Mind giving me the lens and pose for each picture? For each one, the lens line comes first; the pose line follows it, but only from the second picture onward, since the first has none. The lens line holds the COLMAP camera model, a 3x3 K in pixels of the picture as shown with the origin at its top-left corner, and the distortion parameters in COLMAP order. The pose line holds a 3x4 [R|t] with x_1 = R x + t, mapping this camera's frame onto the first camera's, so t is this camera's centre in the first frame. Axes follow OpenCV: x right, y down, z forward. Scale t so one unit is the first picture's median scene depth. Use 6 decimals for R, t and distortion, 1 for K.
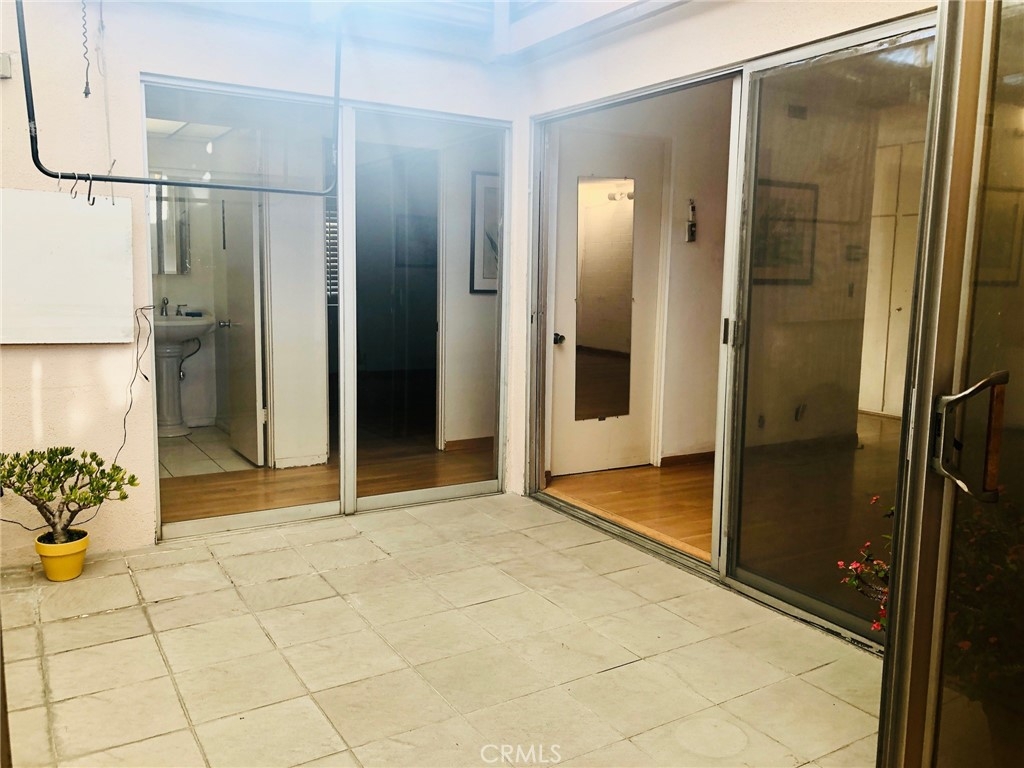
lens RADIAL K [[824.5, 0, 512.0], [0, 824.5, 384.0], [0, 0, 1]] dist [0.035355, -0.008280]
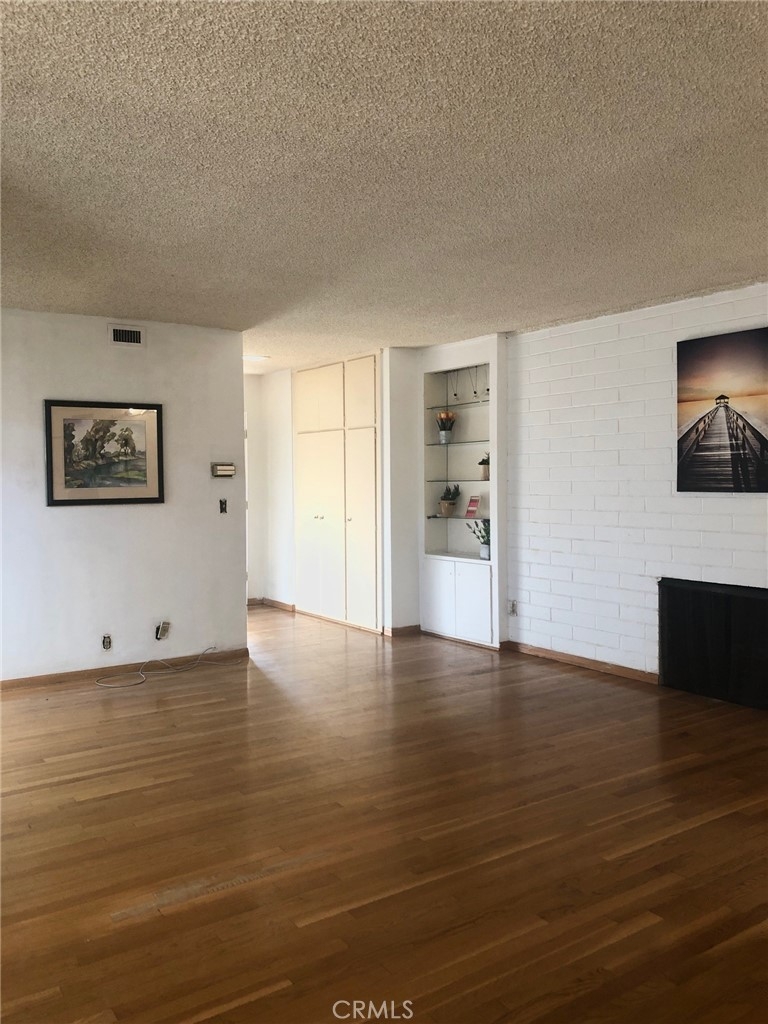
lens RADIAL K [[824.5, 0, 384.0], [0, 824.5, 512.0], [0, 0, 1]] dist [0.035355, -0.008280]
pose [[0.997966, -0.018471, 0.061009, 1.045572], [0.023546, 0.996226, -0.083544, -0.032261], [-0.059236, 0.084810, 0.994635, -0.029314]]
